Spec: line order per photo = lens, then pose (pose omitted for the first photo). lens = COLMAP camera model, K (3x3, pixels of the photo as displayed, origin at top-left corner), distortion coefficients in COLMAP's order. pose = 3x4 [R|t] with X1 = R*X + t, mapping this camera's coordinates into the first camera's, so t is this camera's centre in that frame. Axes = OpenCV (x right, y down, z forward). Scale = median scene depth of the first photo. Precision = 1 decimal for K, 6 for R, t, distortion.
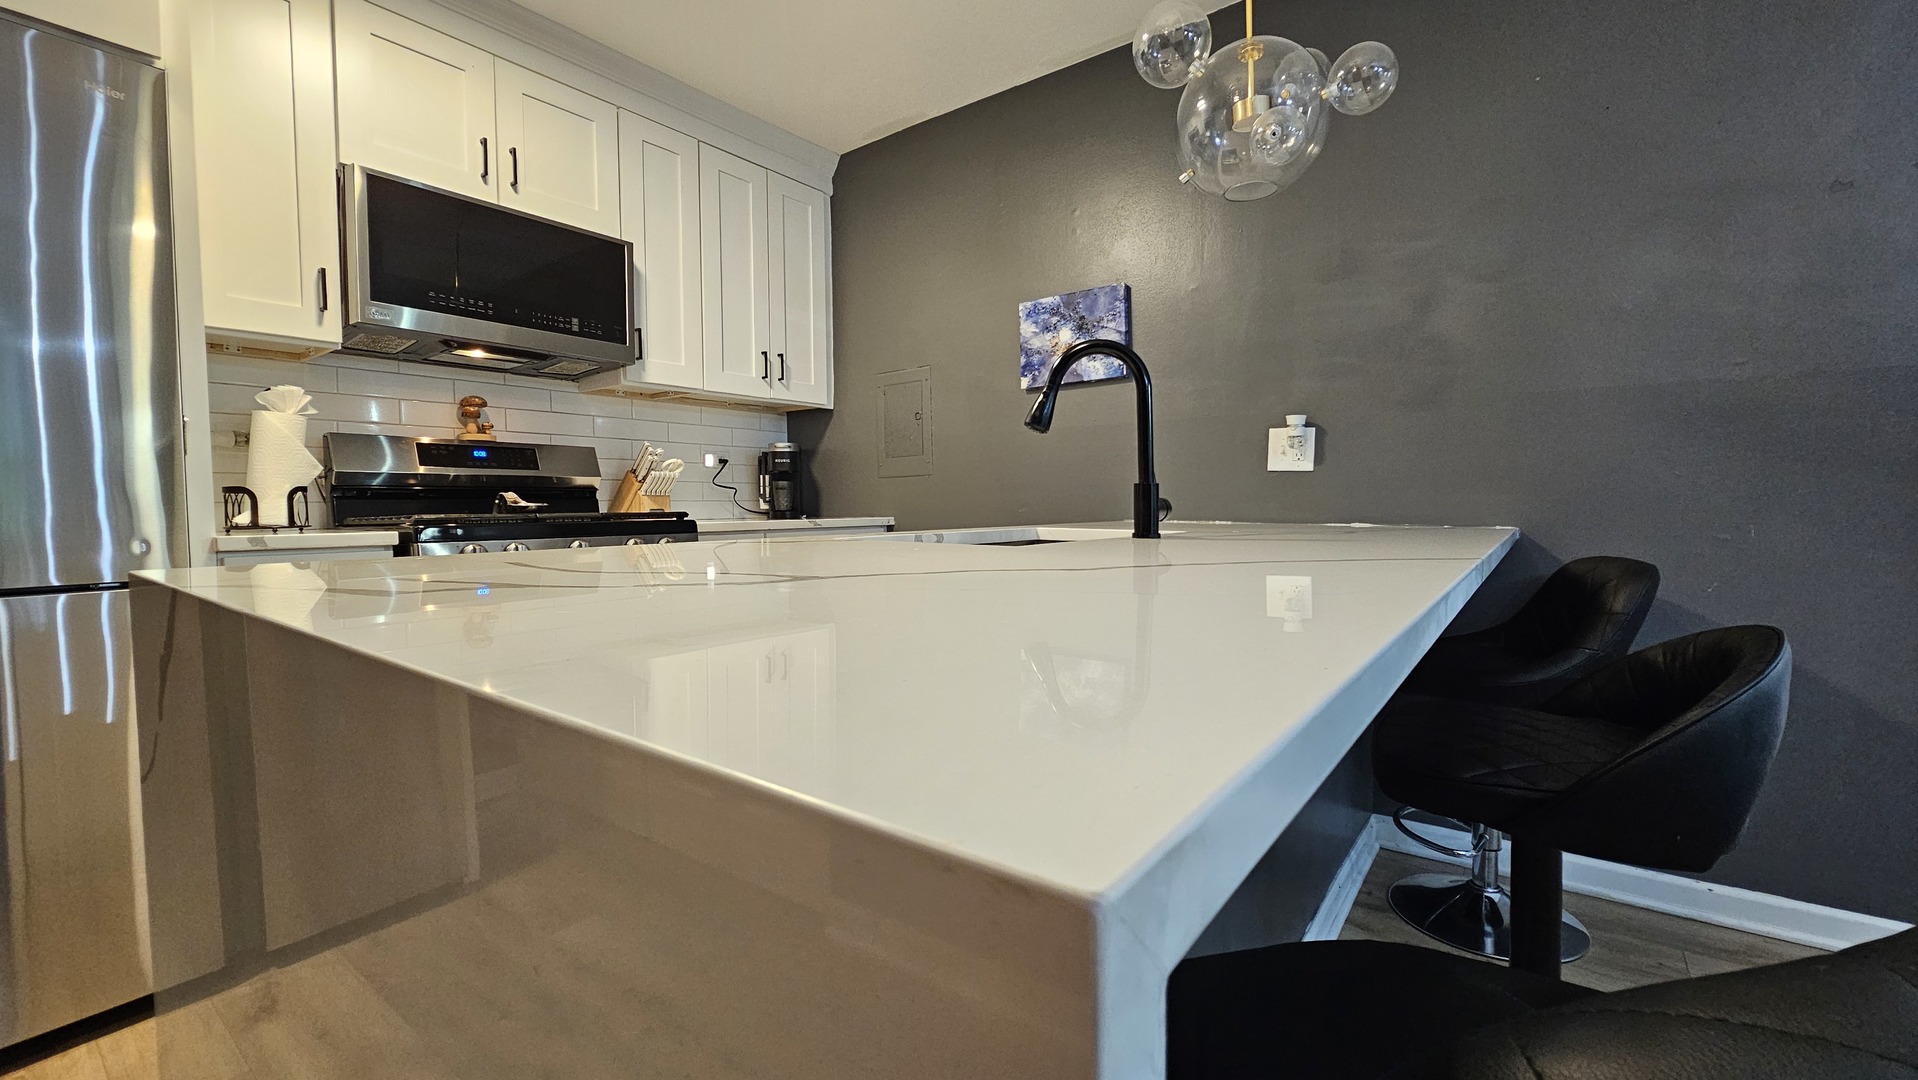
lens RADIAL K [[783.7, 0, 965.1], [0, 783.7, 544.7], [0, 0, 1]] dist [-0.004231, -0.000311]
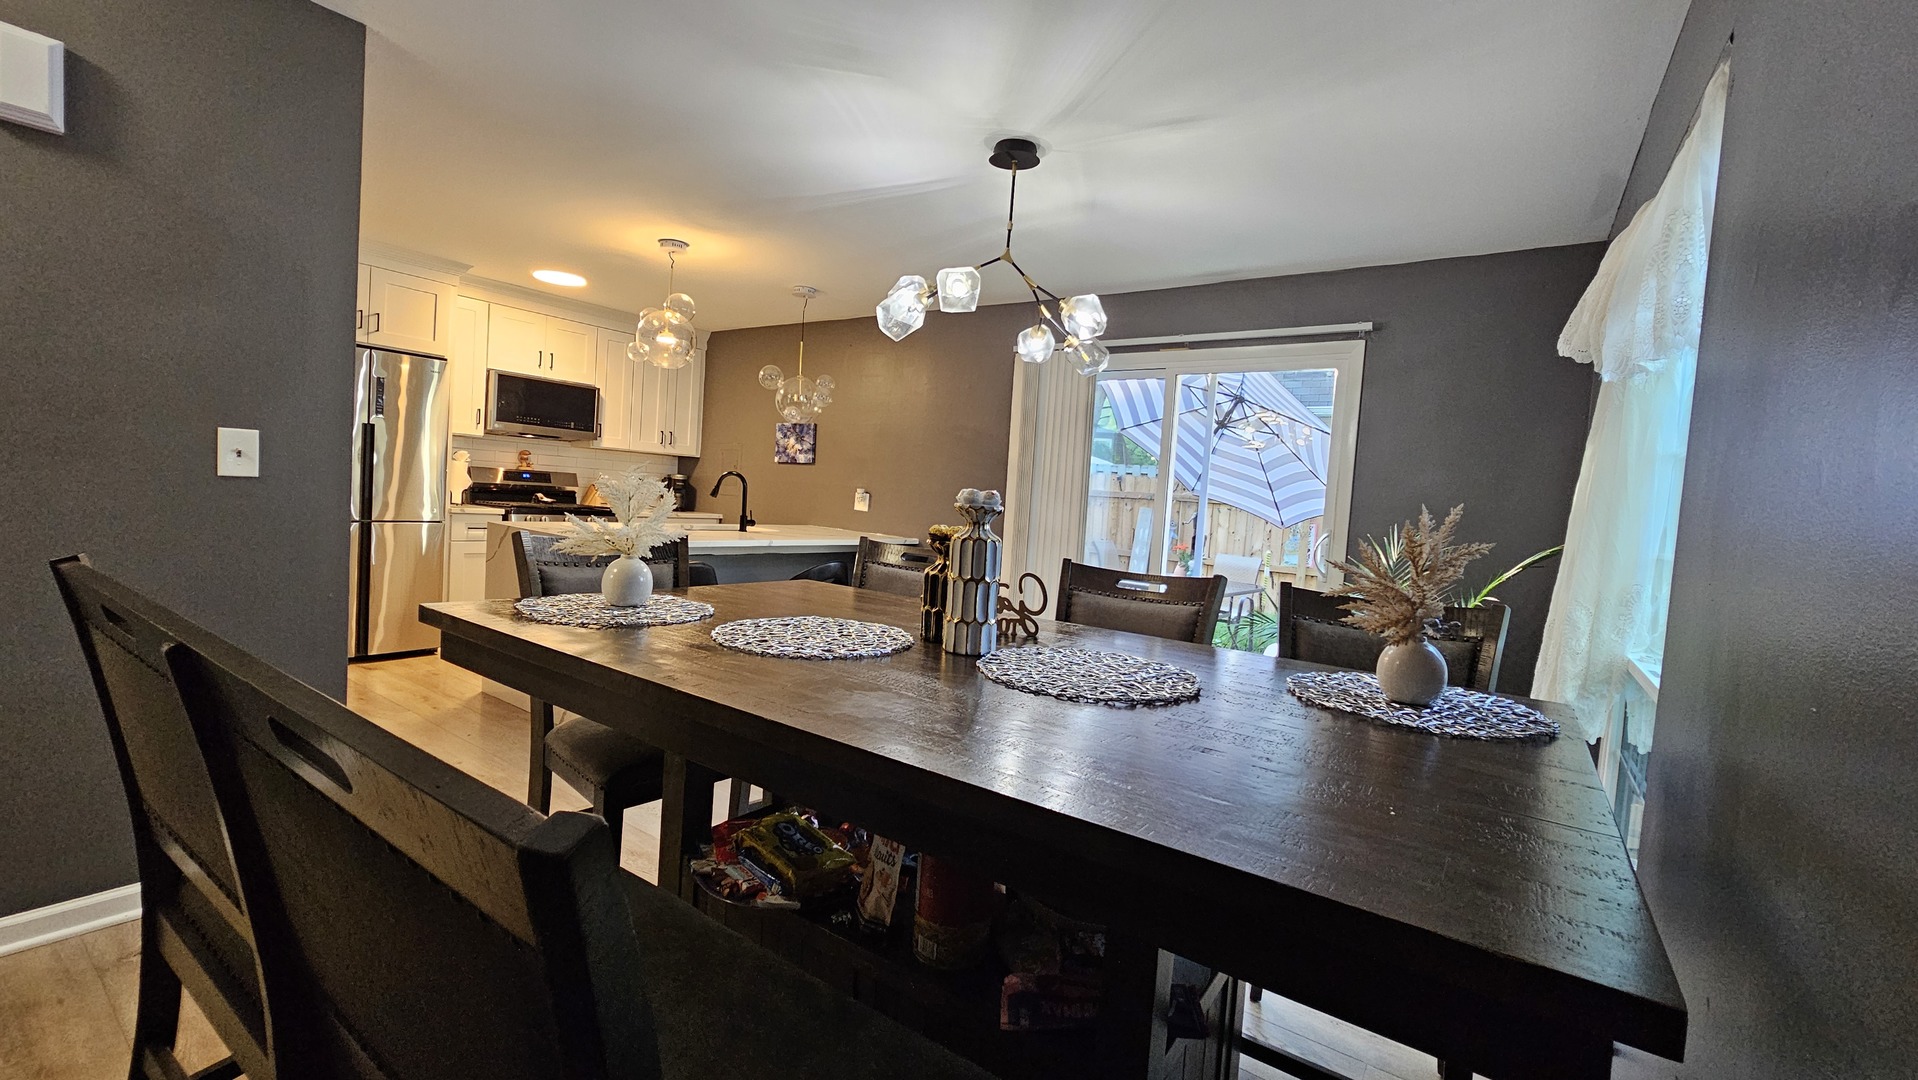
lens RADIAL K [[783.7, 0, 958.5], [0, 783.7, 542.4], [0, 0, 1]] dist [-0.004231, -0.000311]
pose [[0.996780, 0.076804, 0.023018, 0.580632], [-0.076888, 0.997036, 0.002767, -0.021545], [-0.022737, -0.004528, 0.999731, -1.266752]]
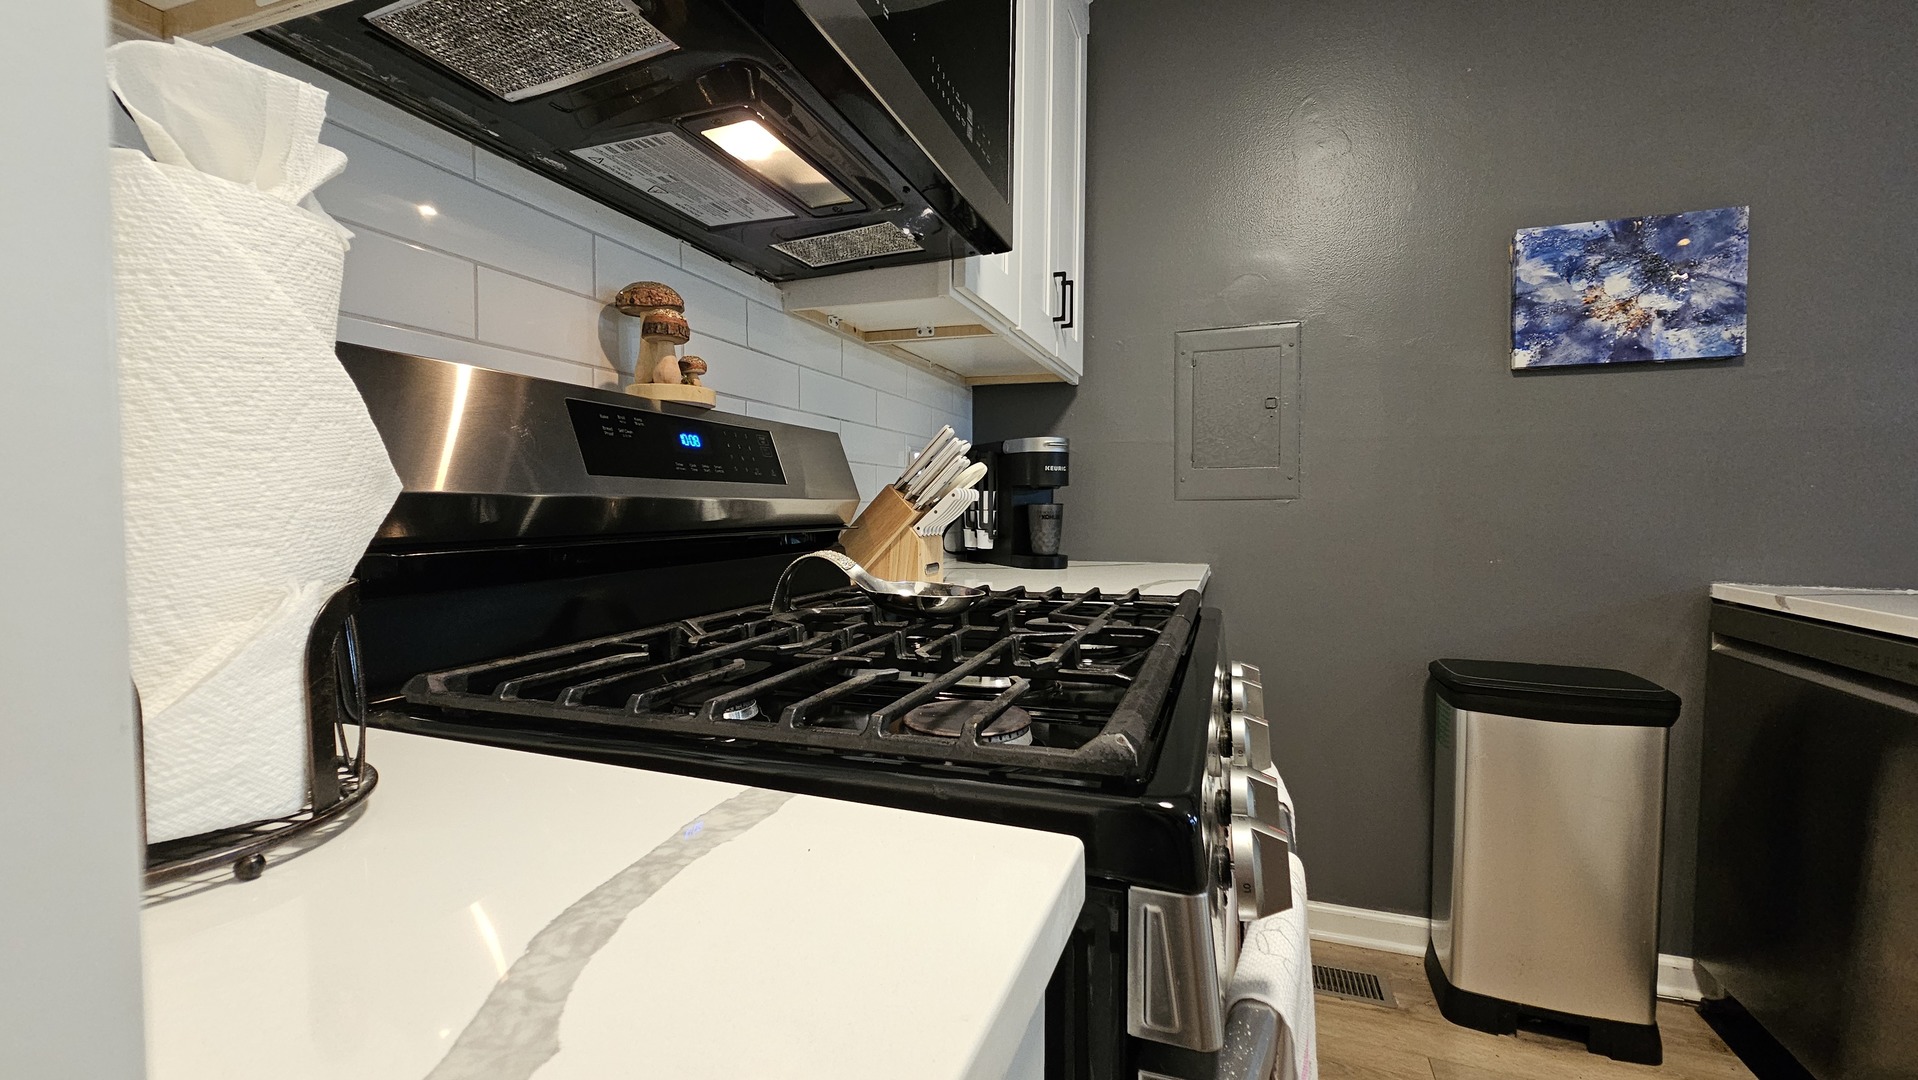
lens RADIAL K [[783.7, 0, 950.8], [0, 783.7, 533.0], [0, 0, 1]] dist [-0.004231, -0.000311]
pose [[0.959099, 0.005349, 0.283019, -0.559632], [-0.001490, 0.999903, -0.013849, -0.062477], [-0.283066, 0.012861, 0.959014, 0.566569]]
